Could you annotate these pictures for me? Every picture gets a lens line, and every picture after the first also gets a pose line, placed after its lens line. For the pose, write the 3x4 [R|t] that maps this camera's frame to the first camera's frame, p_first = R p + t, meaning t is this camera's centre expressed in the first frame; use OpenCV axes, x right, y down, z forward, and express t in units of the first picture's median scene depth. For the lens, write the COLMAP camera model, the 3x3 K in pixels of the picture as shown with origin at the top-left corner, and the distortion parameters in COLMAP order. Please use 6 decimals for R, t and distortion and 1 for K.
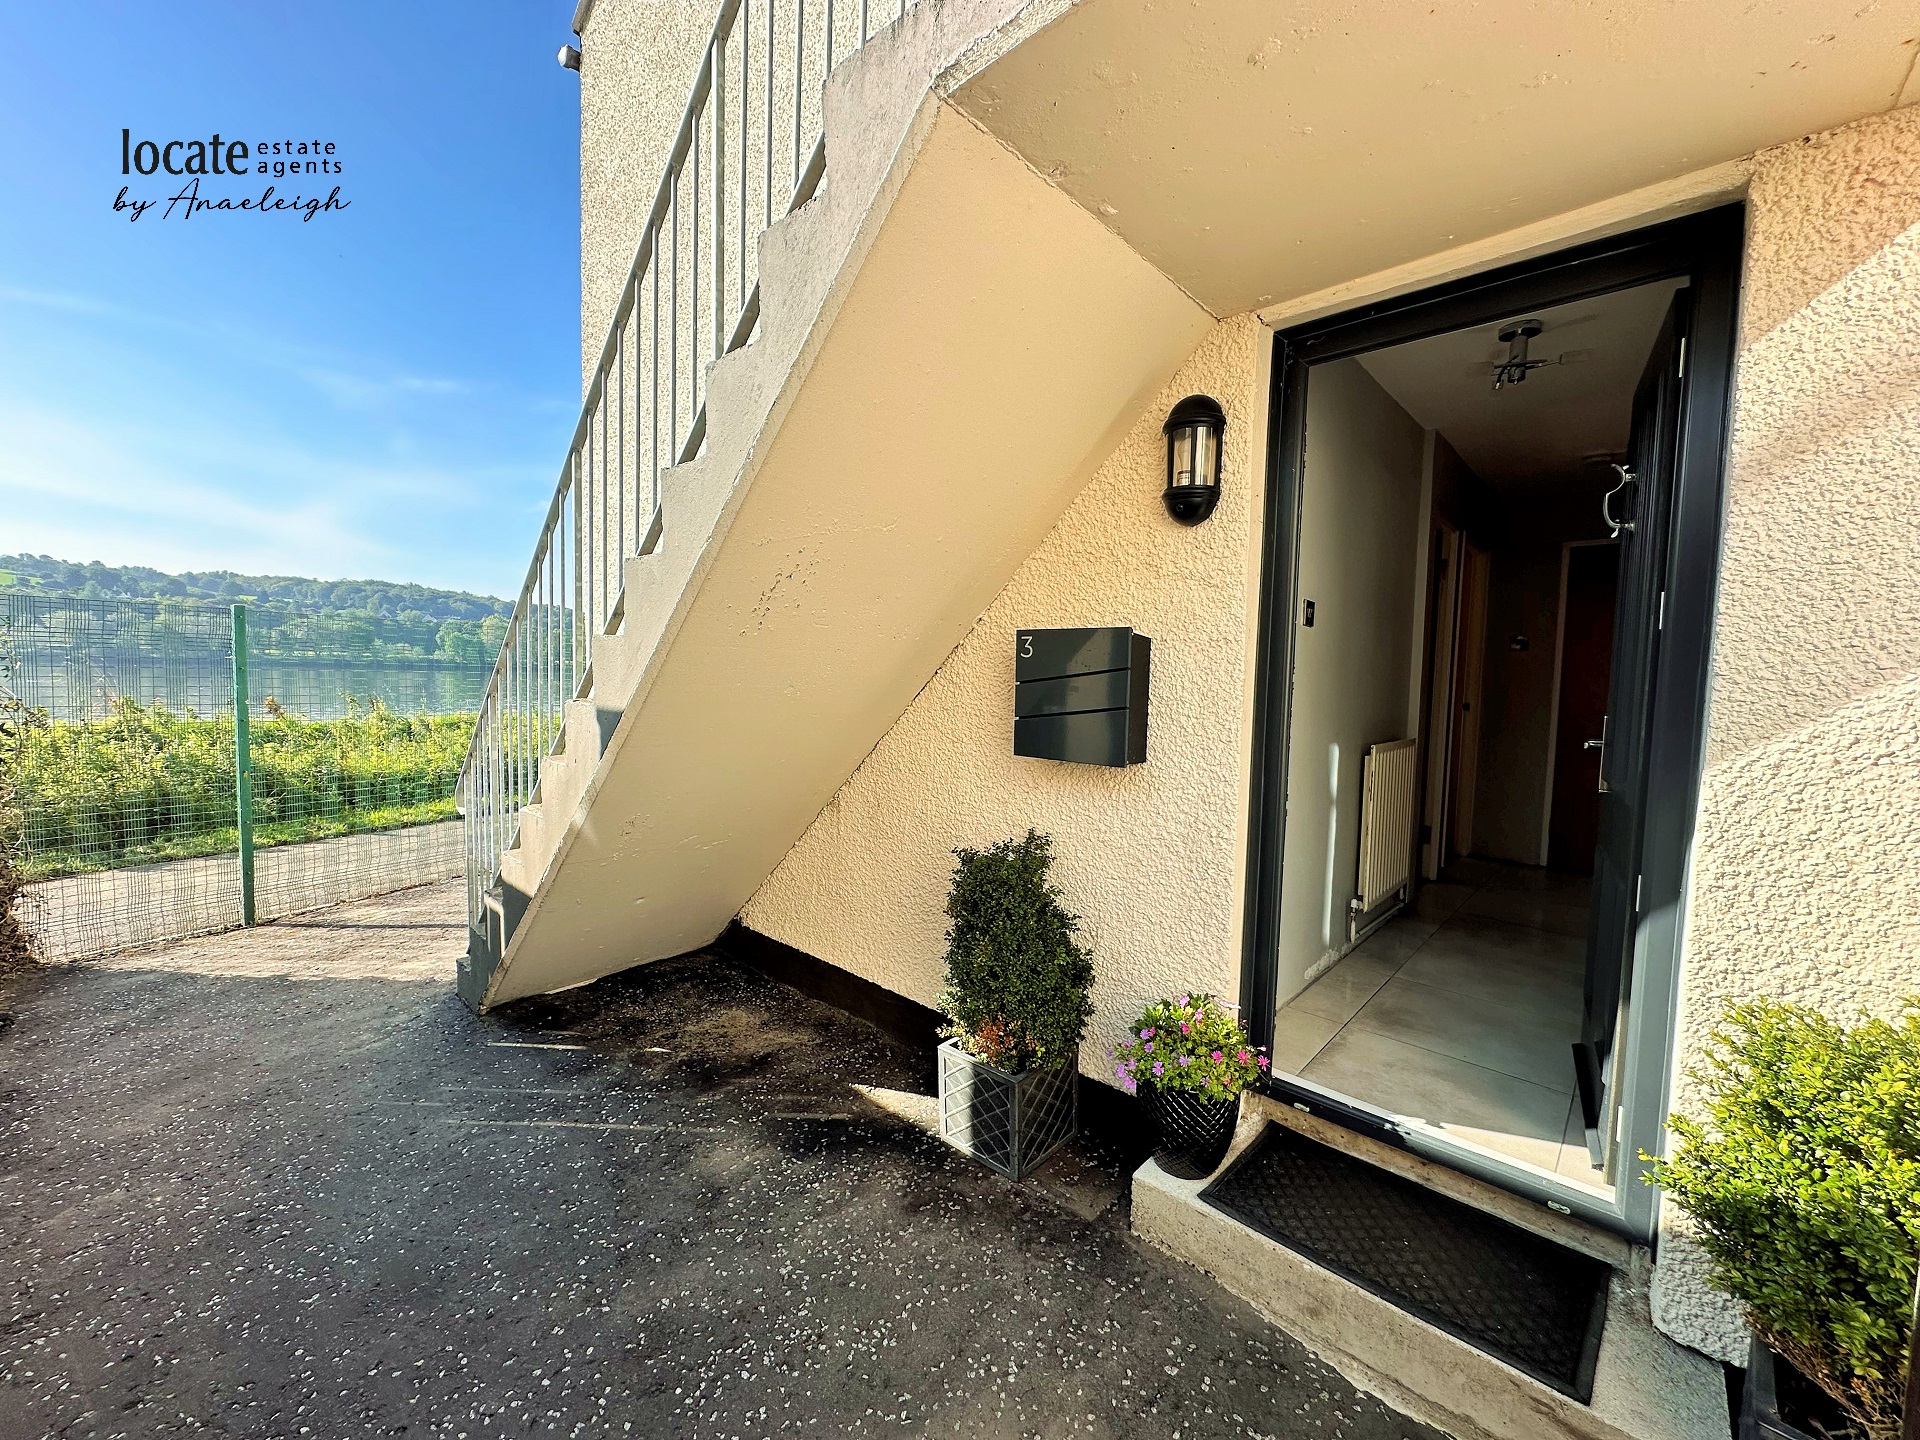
lens RADIAL K [[764.4, 0, 960.0], [0, 764.4, 720.0], [0, 0, 1]] dist [-0.001639, 0.000252]
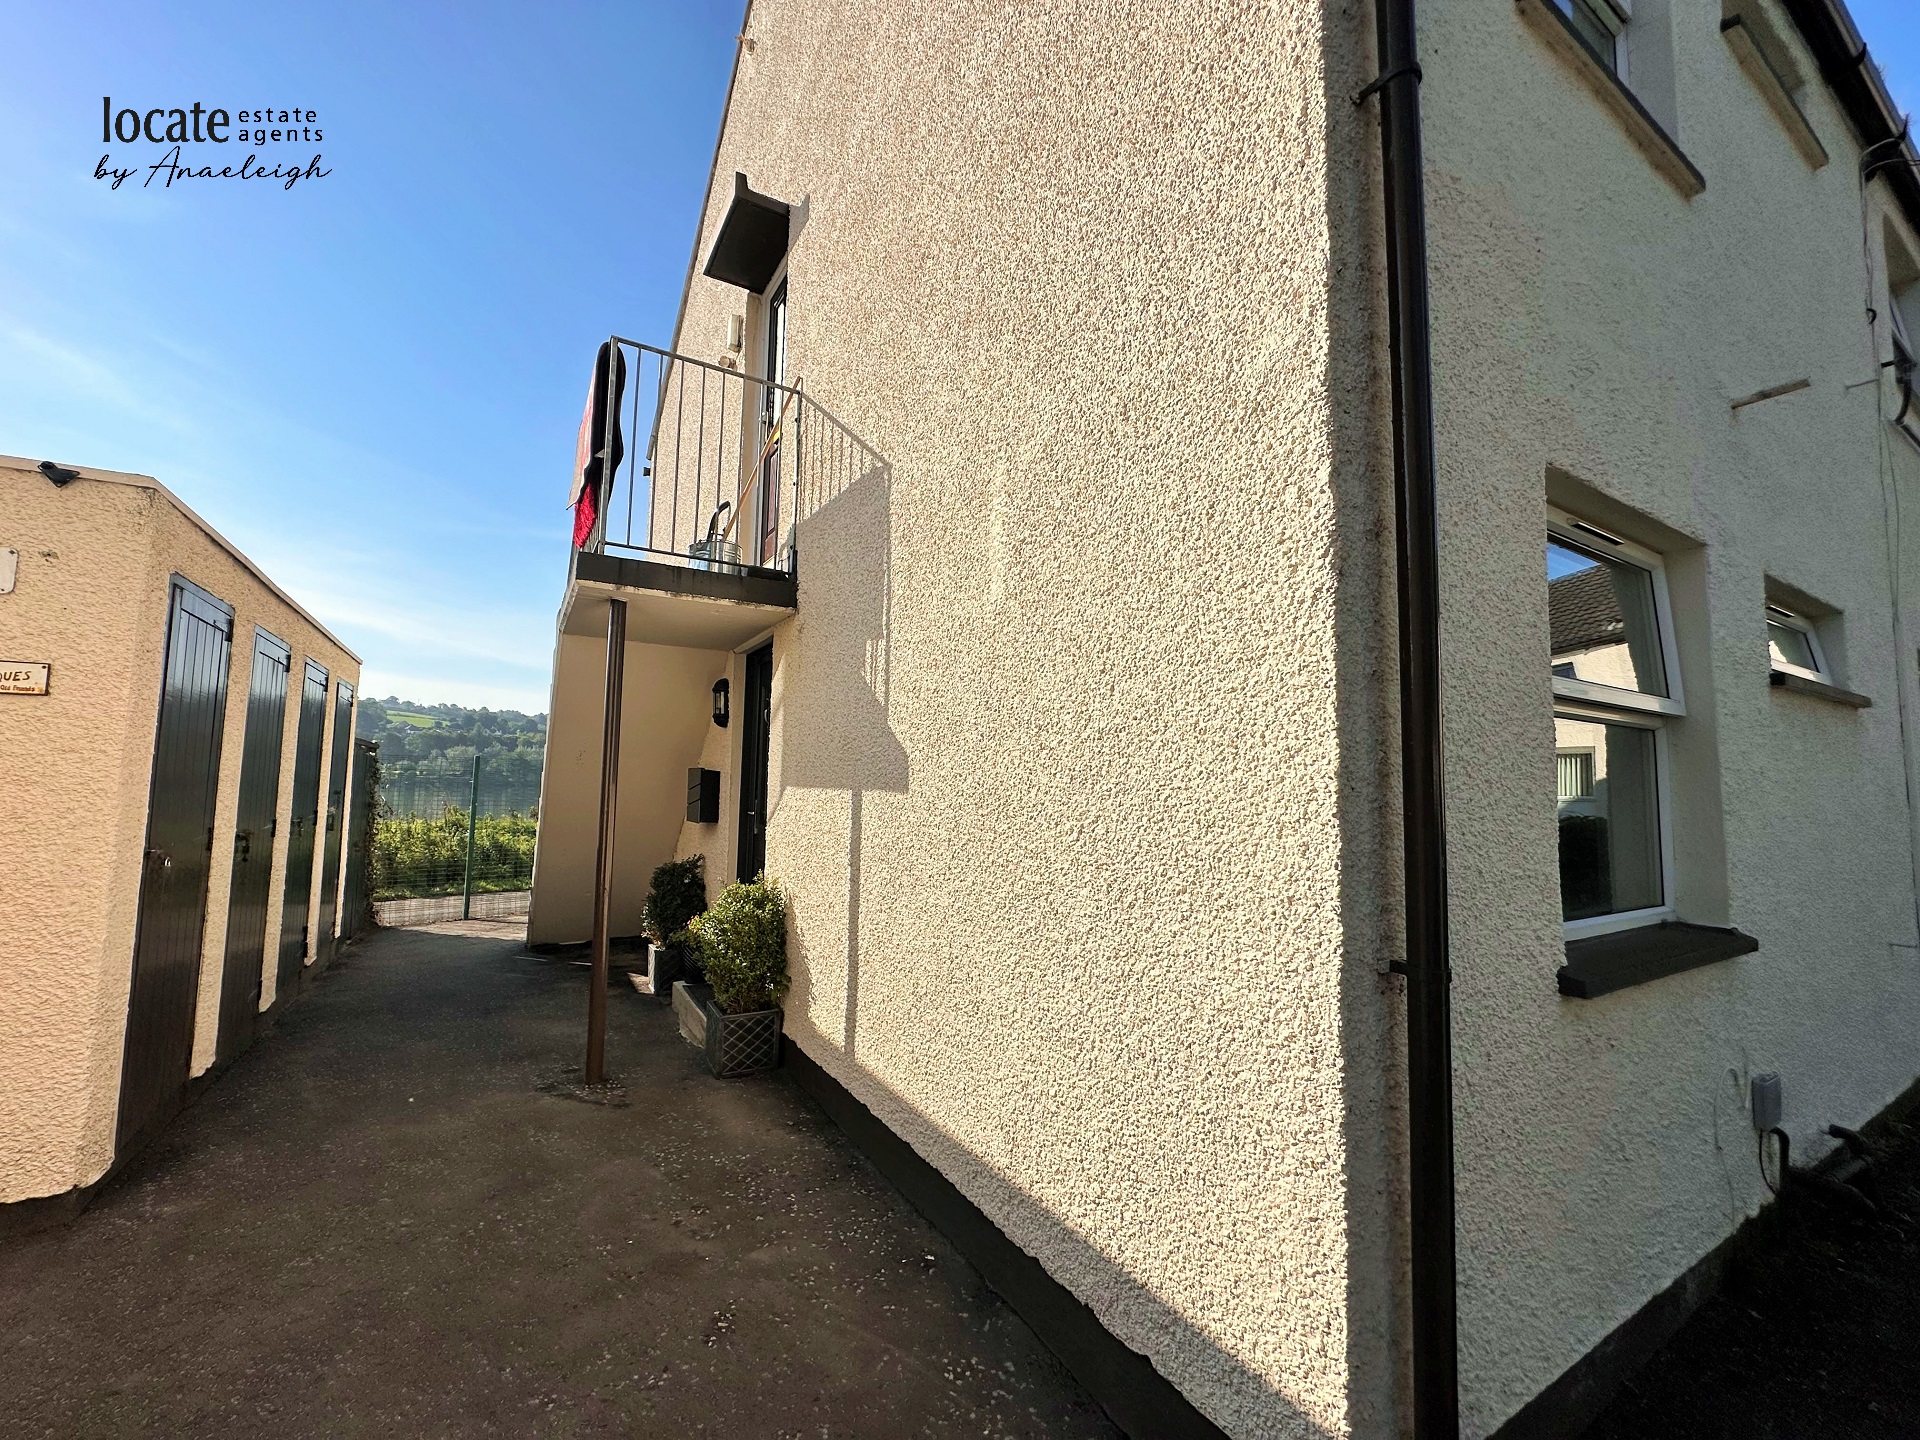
lens RADIAL K [[764.4, 0, 960.0], [0, 764.4, 720.0], [0, 0, 1]] dist [-0.001639, 0.000252]
pose [[0.959858, -0.030406, -0.278833, 0.134023], [-0.012435, 0.988516, -0.150602, 0.007148], [0.280210, 0.148024, 0.948457, -0.090369]]
